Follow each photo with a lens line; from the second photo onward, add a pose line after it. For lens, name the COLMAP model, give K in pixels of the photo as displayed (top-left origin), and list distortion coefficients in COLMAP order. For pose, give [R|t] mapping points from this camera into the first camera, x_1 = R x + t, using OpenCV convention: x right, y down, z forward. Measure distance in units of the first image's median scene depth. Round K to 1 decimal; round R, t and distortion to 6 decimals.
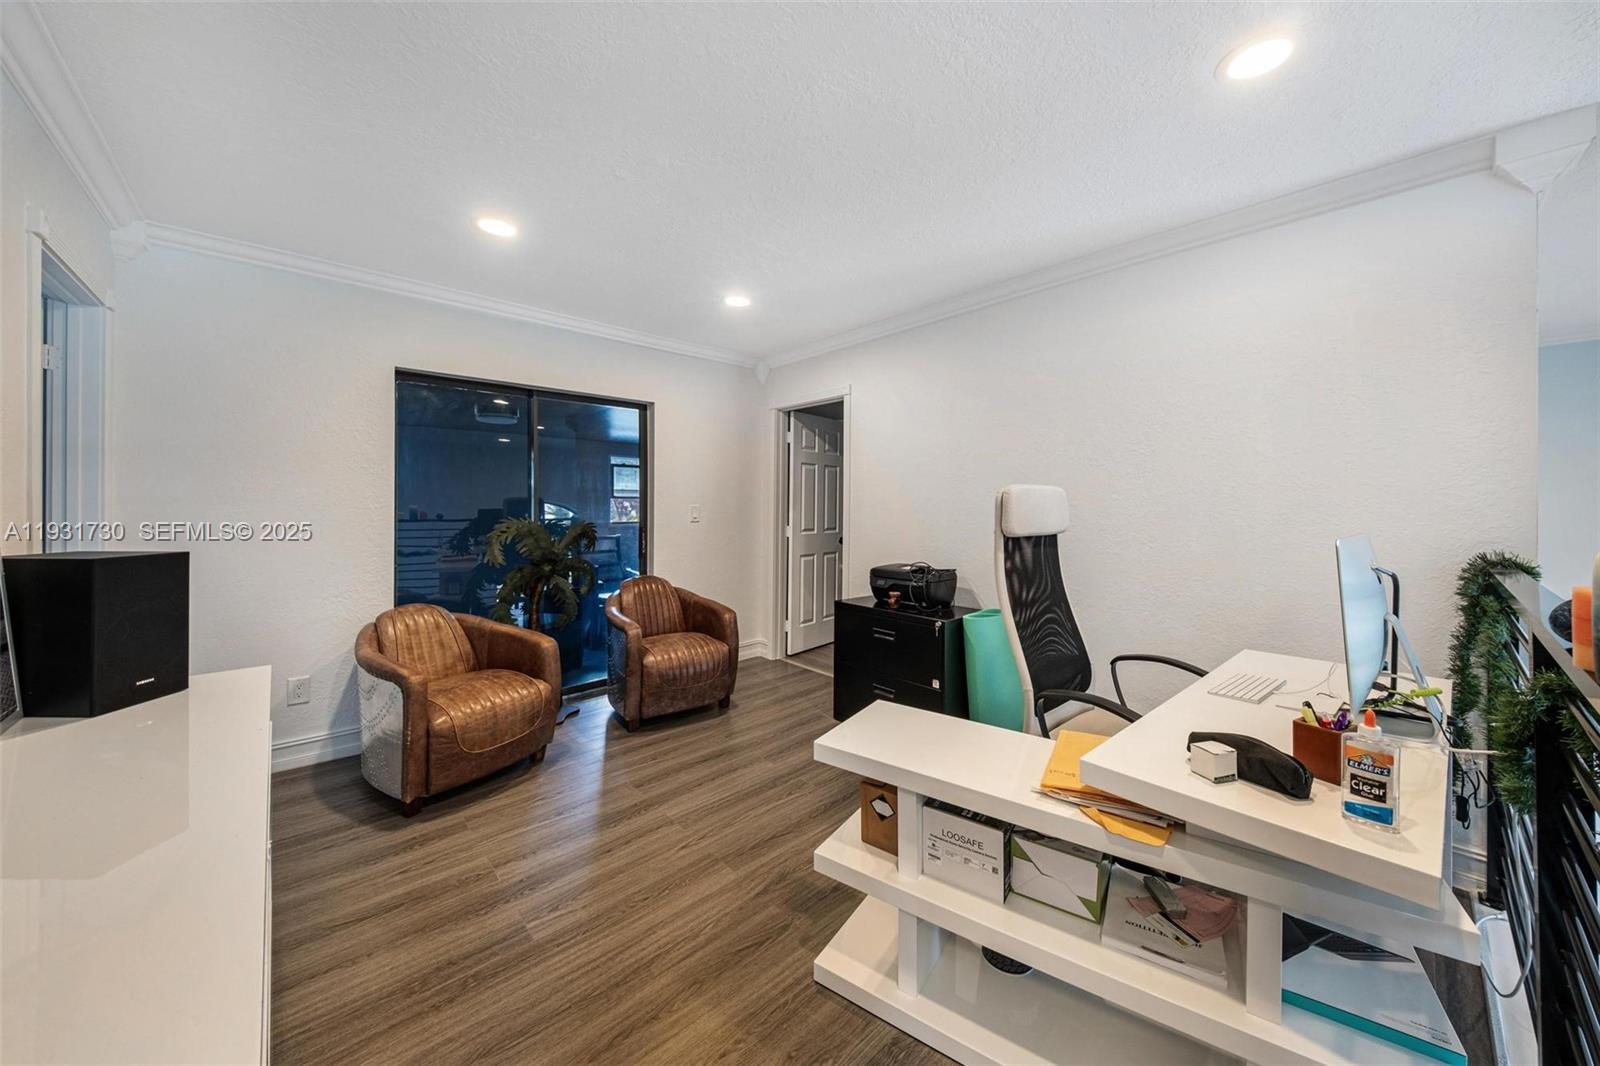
lens RADIAL K [[558.6, 0, 800.0], [0, 558.6, 533.0], [0, 0, 1]] dist [0.047357, -0.028470]
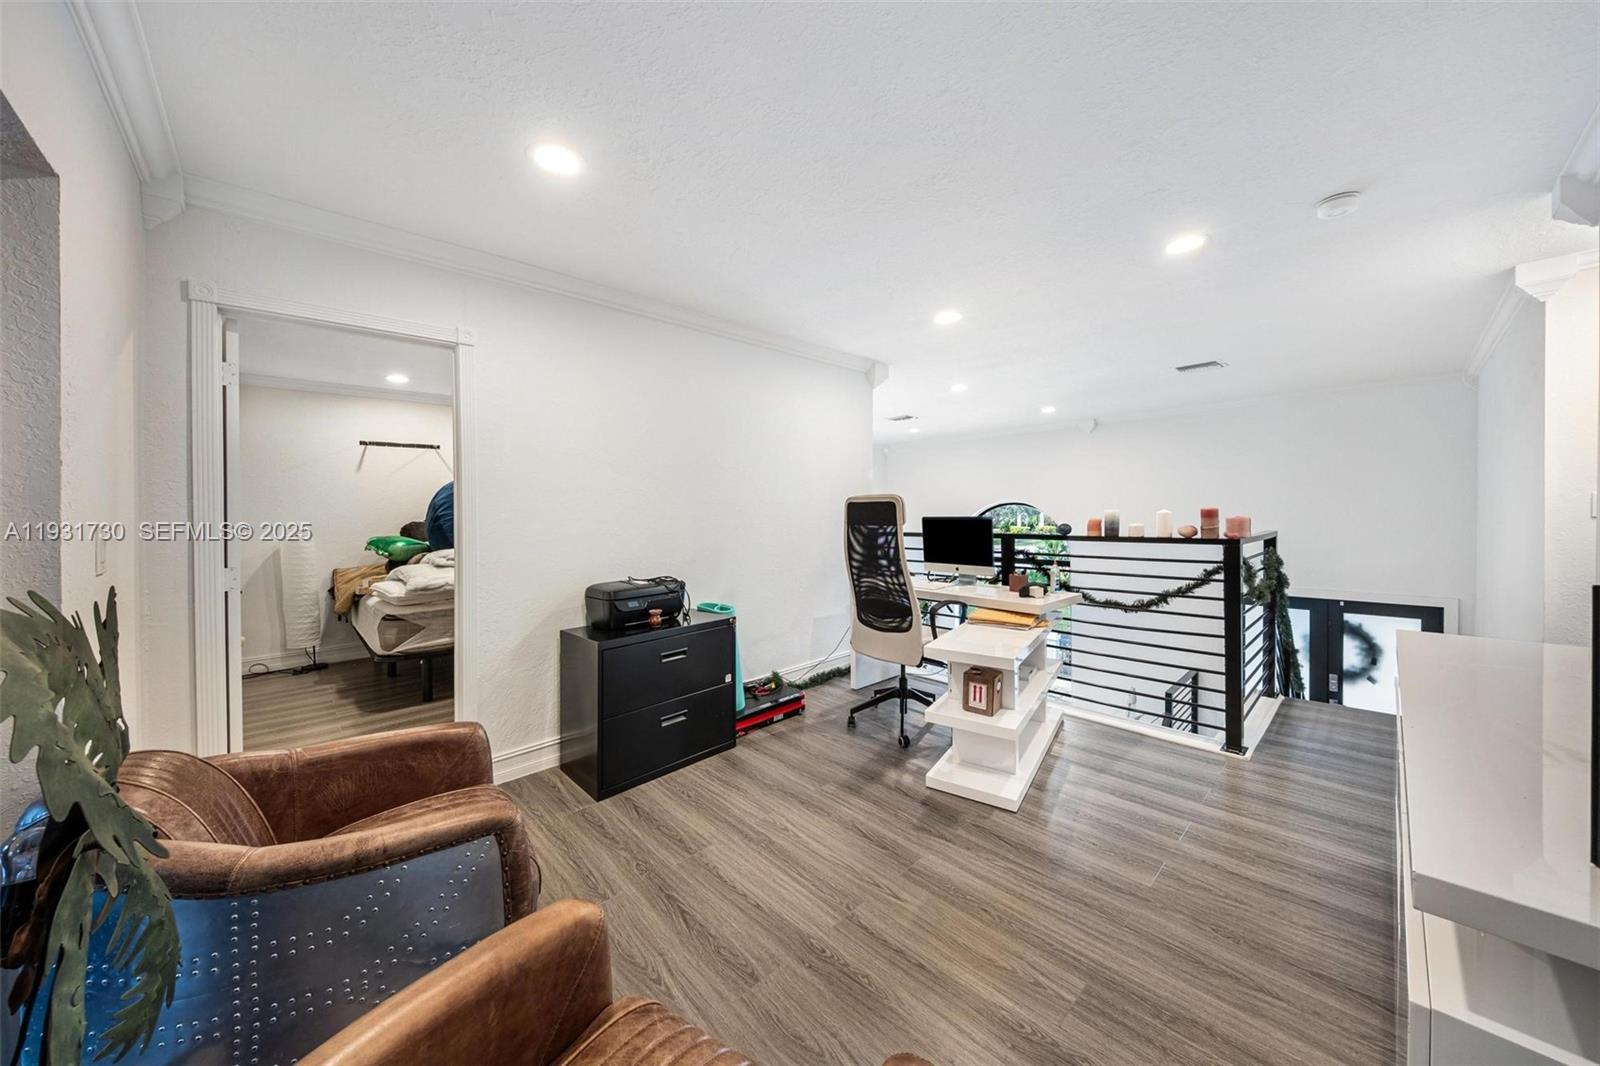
lens RADIAL K [[553.7, 0, 804.1], [0, 553.7, 516.3], [0, 0, 1]] dist [0.066070, -0.027271]
pose [[-0.025531, -0.010516, 0.999619, -1.354258], [0.068095, 0.997604, 0.012234, -0.072248], [-0.997352, 0.068382, -0.024754, 1.410135]]
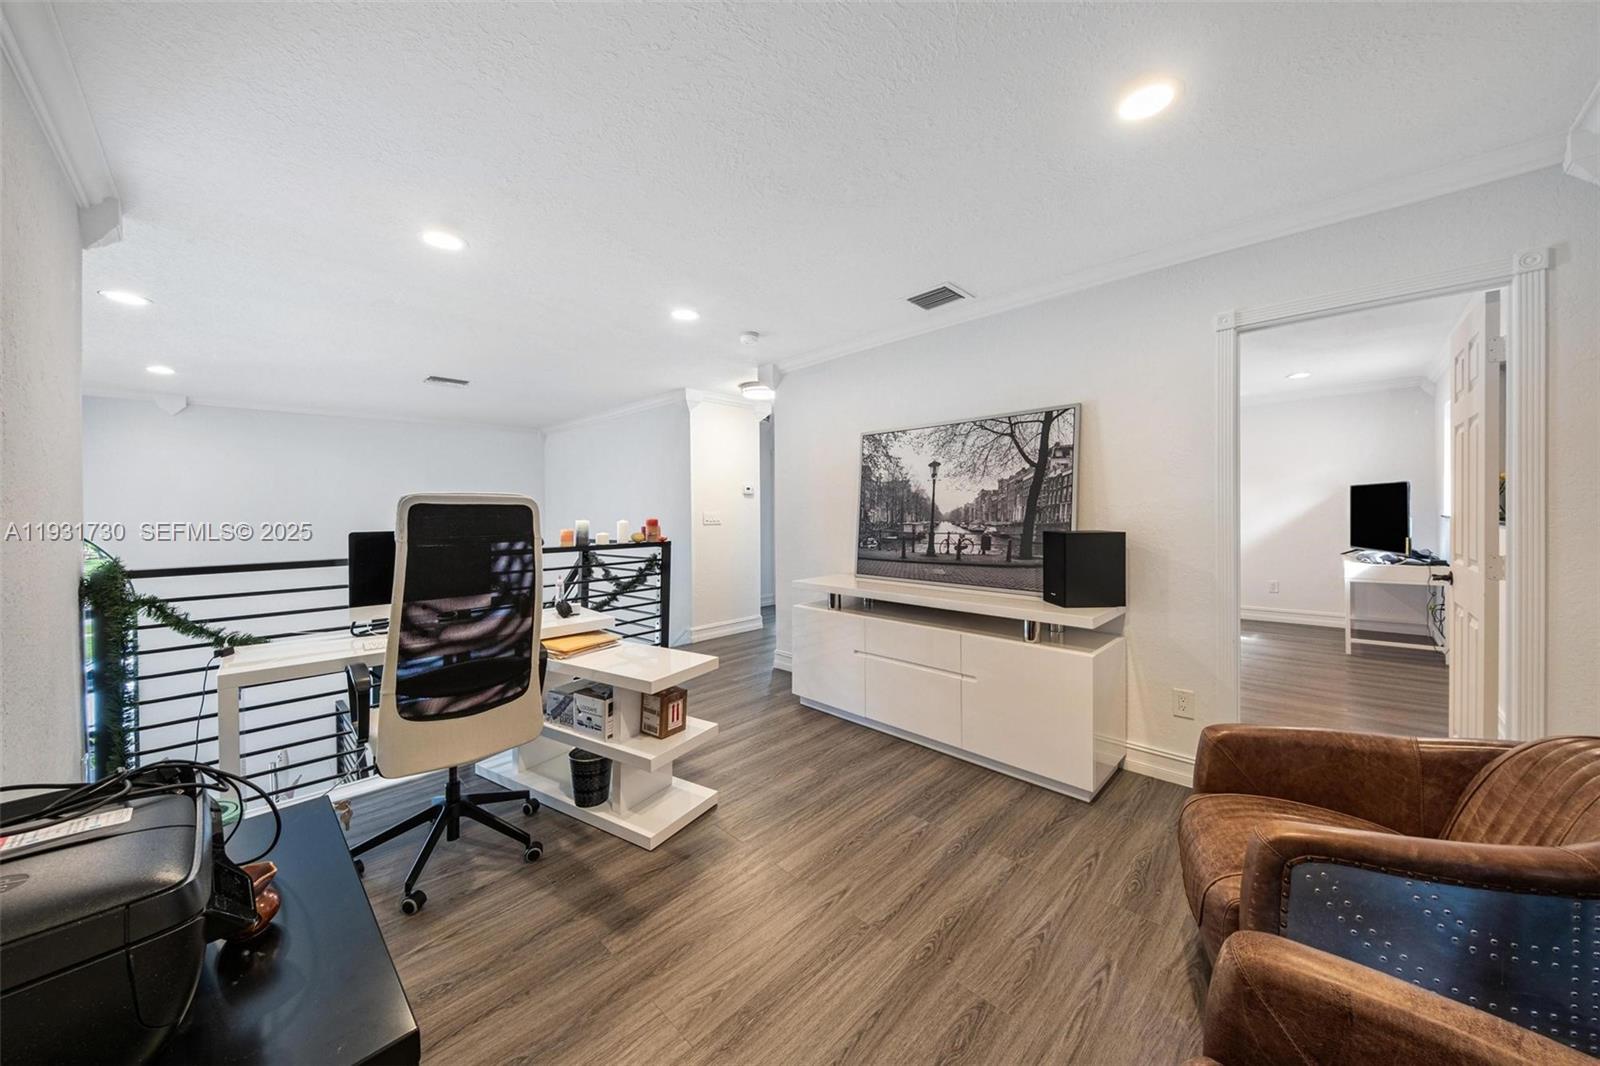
lens RADIAL K [[553.7, 0, 804.1], [0, 553.7, 516.3], [0, 0, 1]] dist [0.066070, -0.027271]
pose [[-0.997773, 0.013594, -0.065308, -0.116107], [0.010044, 0.998469, 0.054388, -0.111149], [0.065947, 0.053610, -0.996382, 2.329852]]
